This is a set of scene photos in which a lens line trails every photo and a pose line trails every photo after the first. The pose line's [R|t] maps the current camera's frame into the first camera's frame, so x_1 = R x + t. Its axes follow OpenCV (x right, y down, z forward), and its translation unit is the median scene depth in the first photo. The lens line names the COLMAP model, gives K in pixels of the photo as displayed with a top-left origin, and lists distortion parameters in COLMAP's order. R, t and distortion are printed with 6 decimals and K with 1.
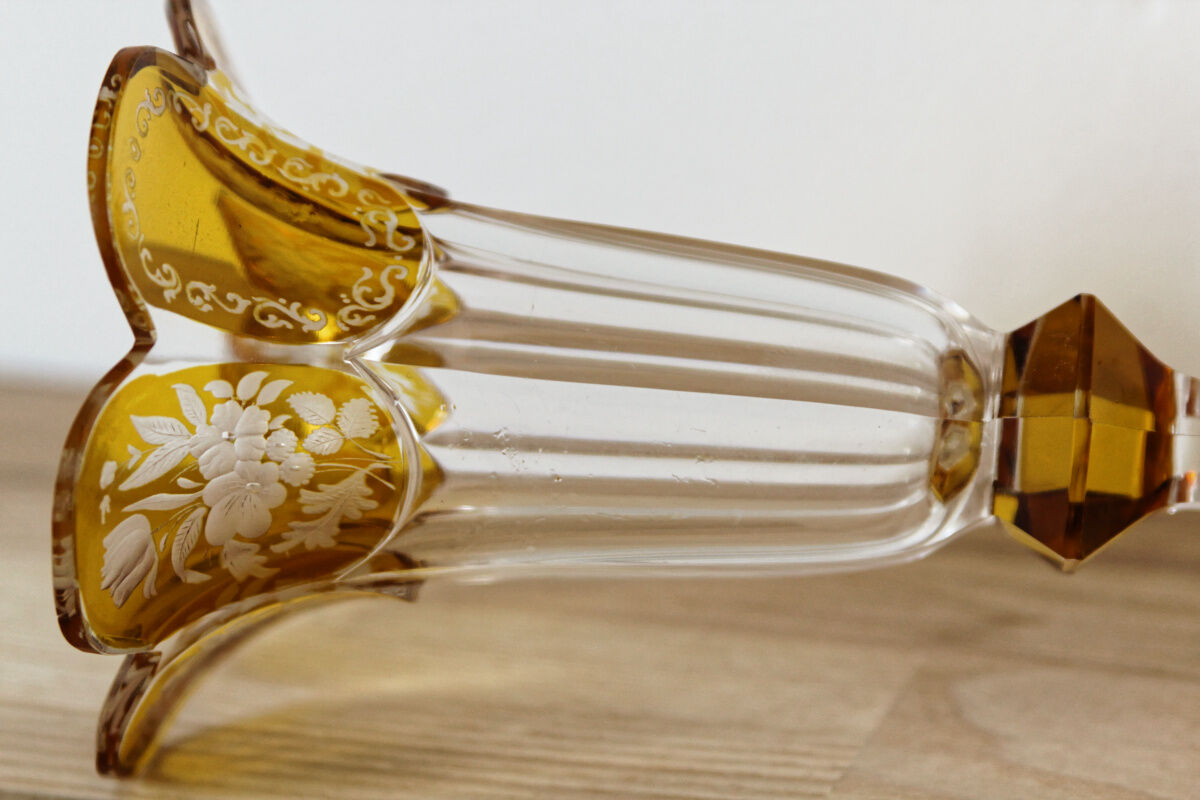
lens RADIAL K [[4190.8, 0, 600.0], [0, 4190.8, 400.0], [0, 0, 1]] dist [0.051379, -0.892045]
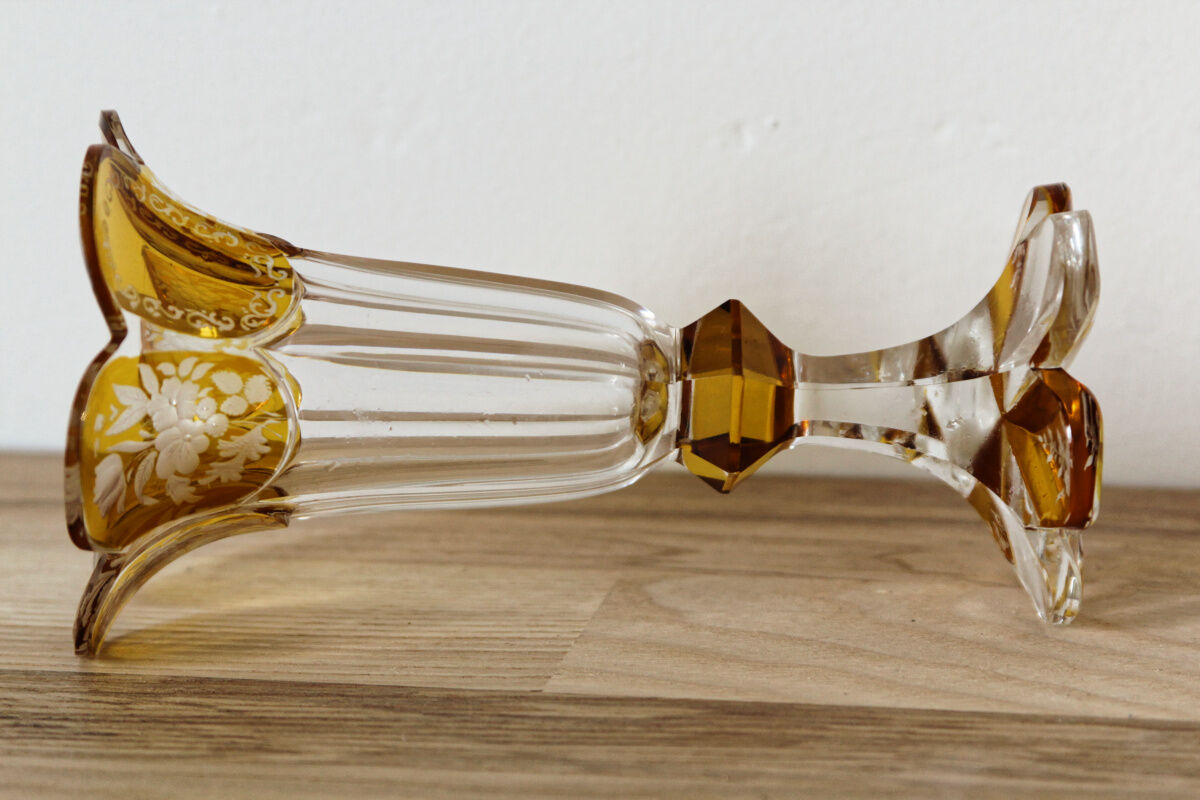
lens RADIAL K [[3962.8, 0, 600.2], [0, 3962.8, 472.3], [0, 0, 1]] dist [-0.024535, -0.630426]
pose [[0.989024, -0.029675, 0.144748, -0.138486], [0.041000, 0.996272, -0.075898, 0.141814], [-0.141956, 0.081000, 0.986553, -0.388787]]
